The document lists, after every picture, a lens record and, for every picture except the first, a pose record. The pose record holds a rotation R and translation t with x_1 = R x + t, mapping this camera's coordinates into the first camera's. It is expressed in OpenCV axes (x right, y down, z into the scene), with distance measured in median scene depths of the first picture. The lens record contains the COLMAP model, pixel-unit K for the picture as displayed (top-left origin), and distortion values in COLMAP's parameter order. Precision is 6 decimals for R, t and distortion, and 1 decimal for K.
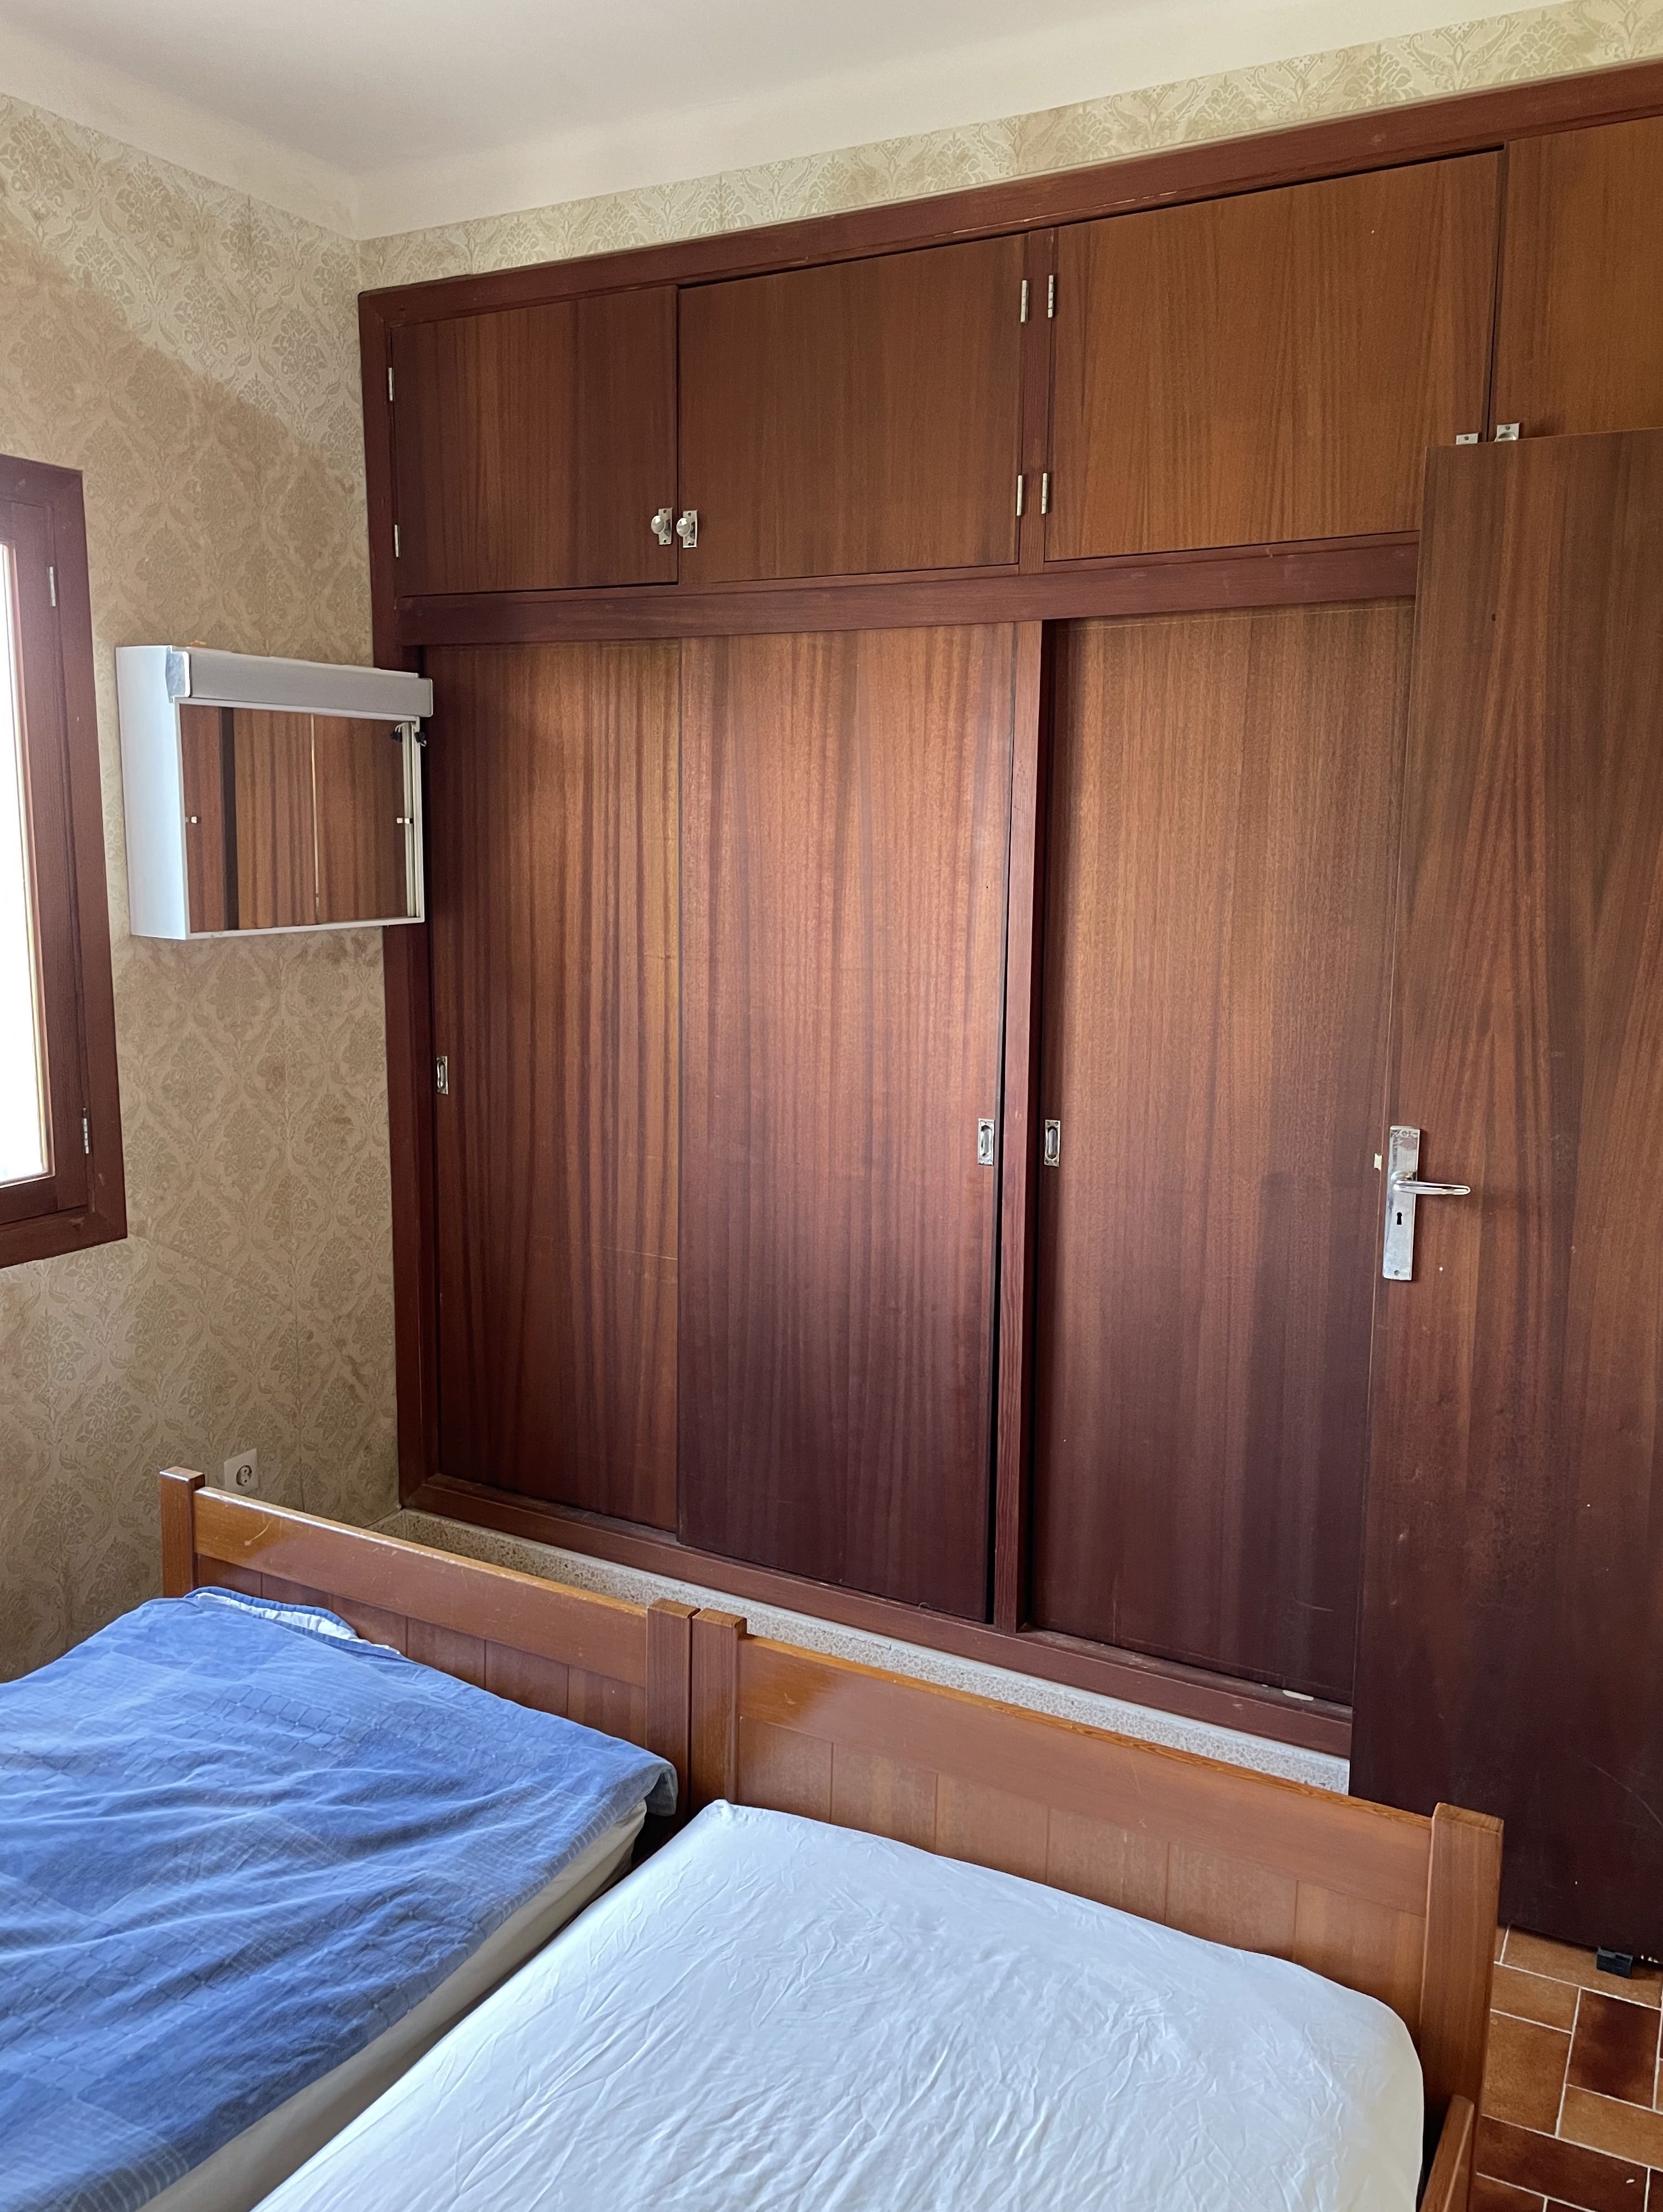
lens RADIAL K [[1666.1, 0, 825.6], [0, 1666.1, 1089.1], [0, 0, 1]] dist [0.086748, -0.114877]
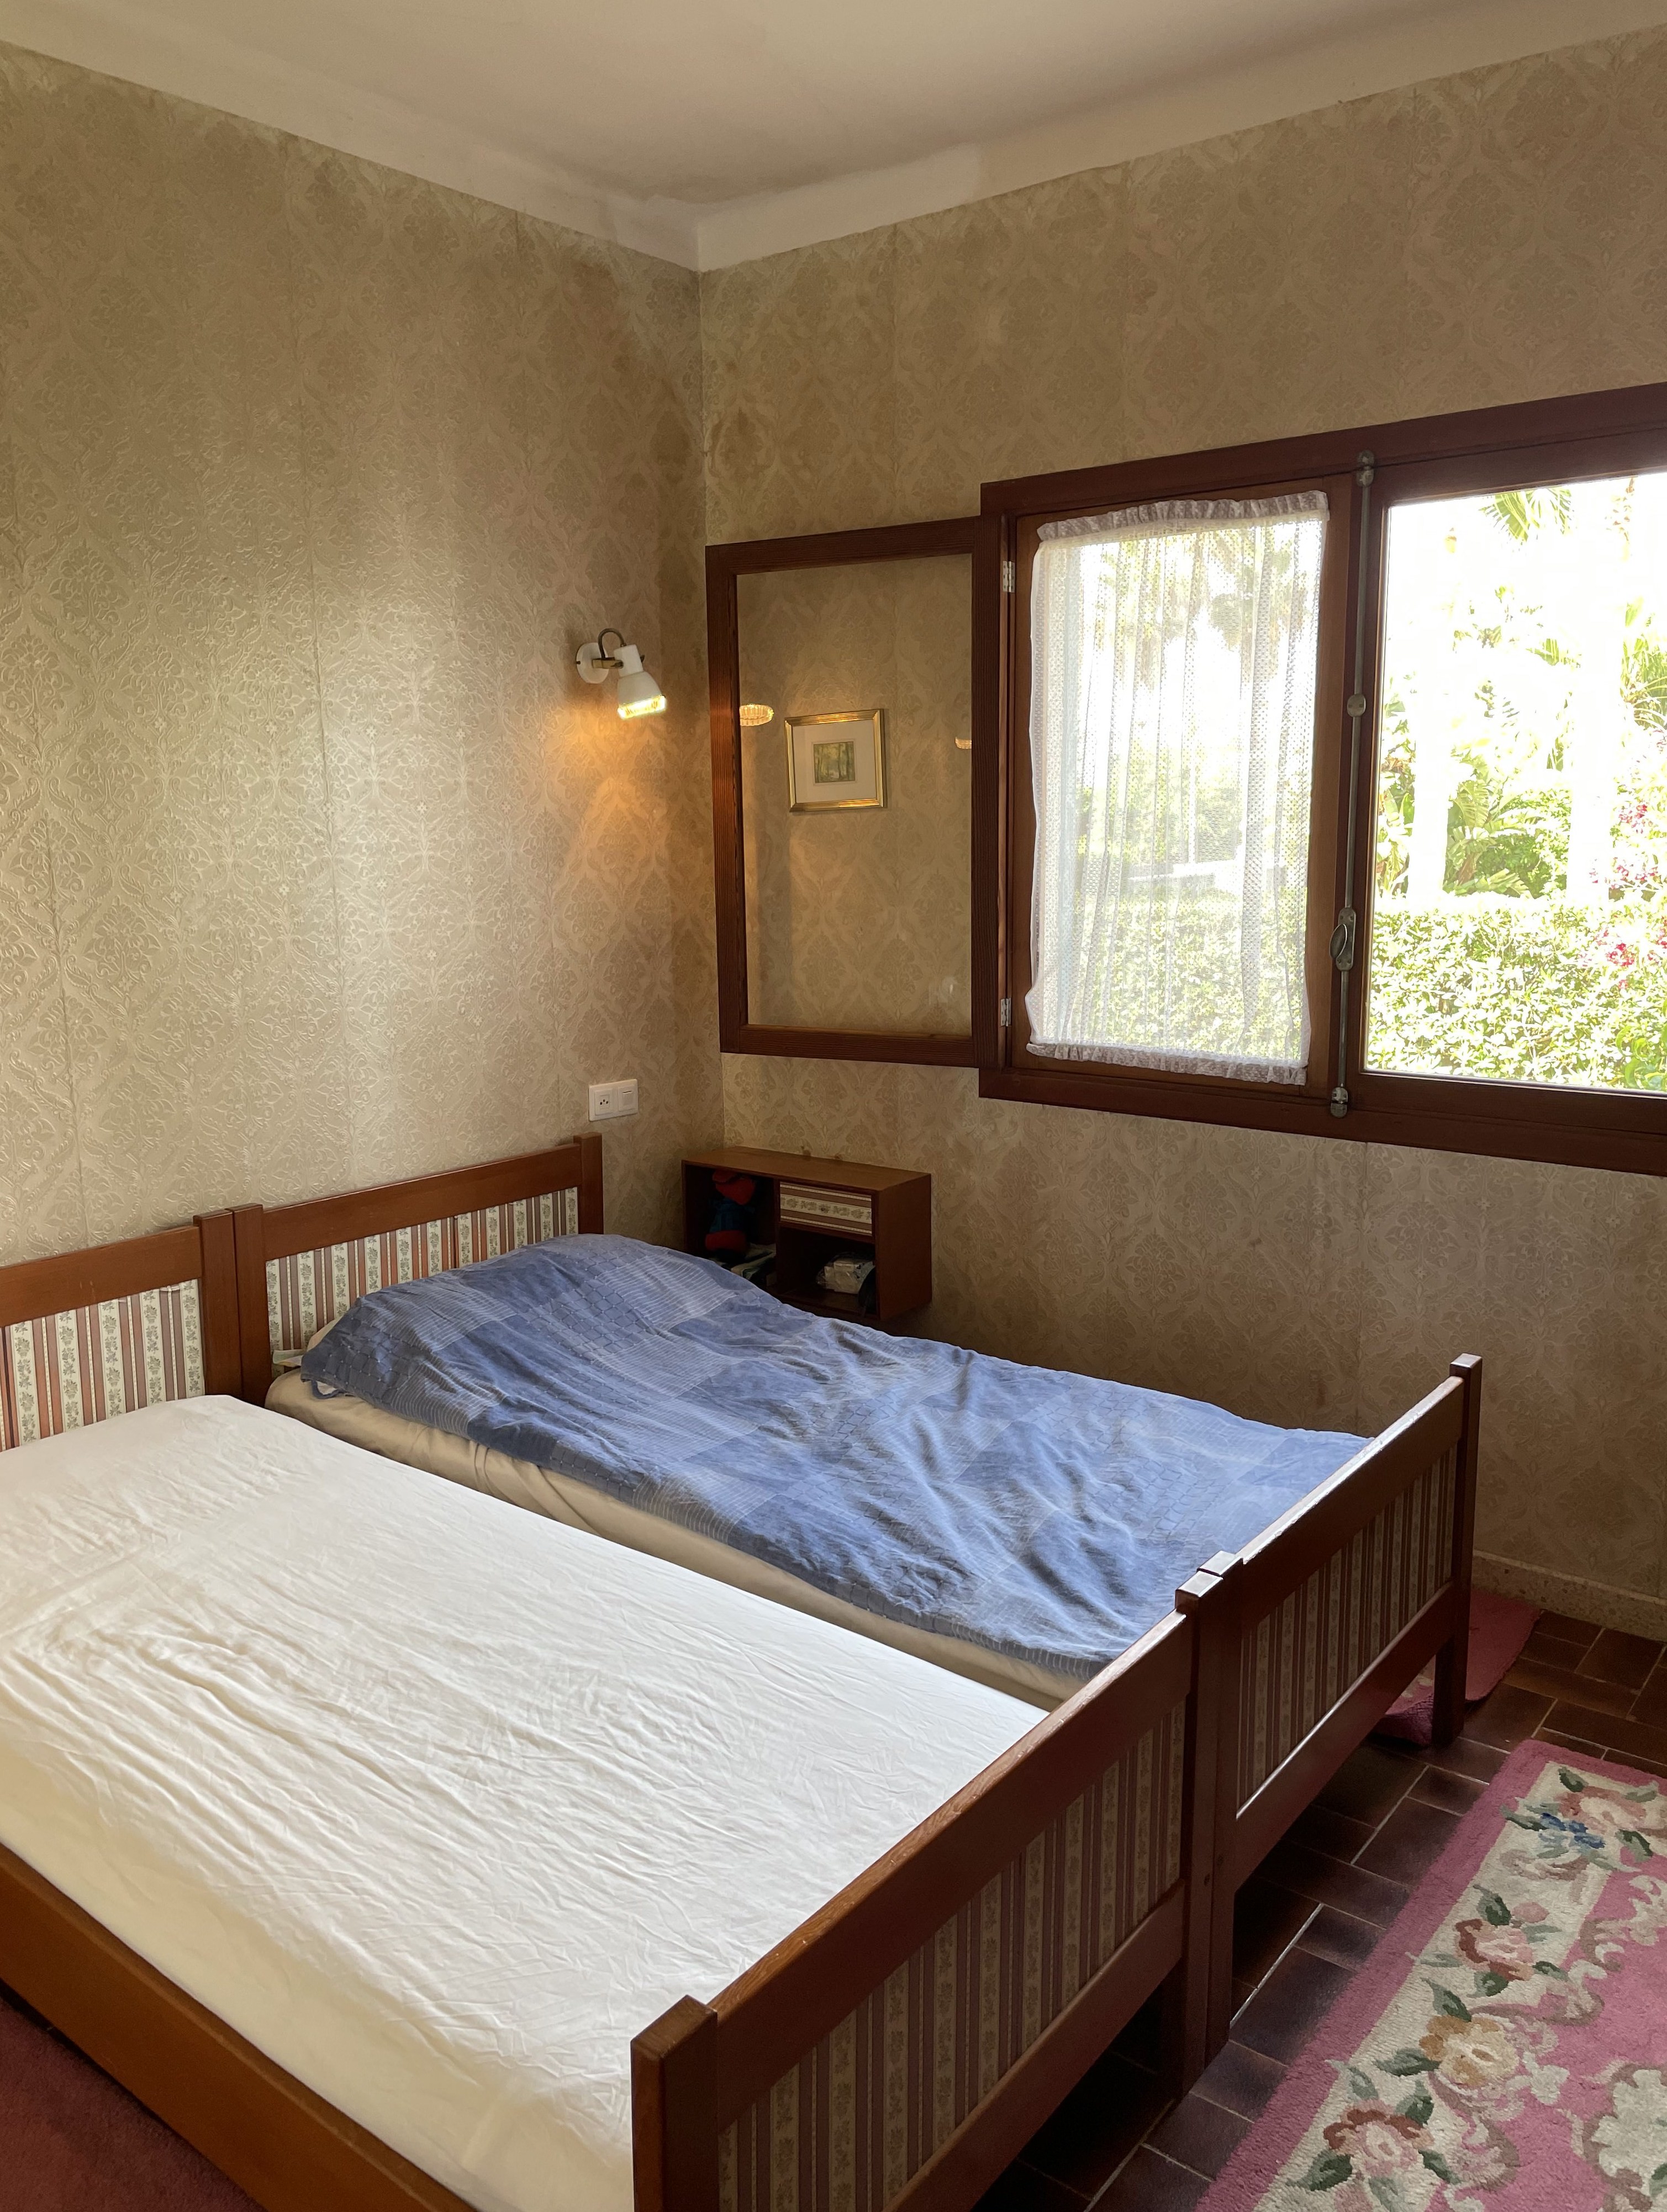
lens RADIAL K [[1666.4, 0, 827.6], [0, 1666.4, 1089.1], [0, 0, 1]] dist [0.086748, -0.114877]
pose [[-0.150453, 0.163337, -0.975031, 0.960656], [-0.156210, 0.969940, 0.186588, -0.098853], [0.976198, 0.180383, -0.120416, 1.018764]]
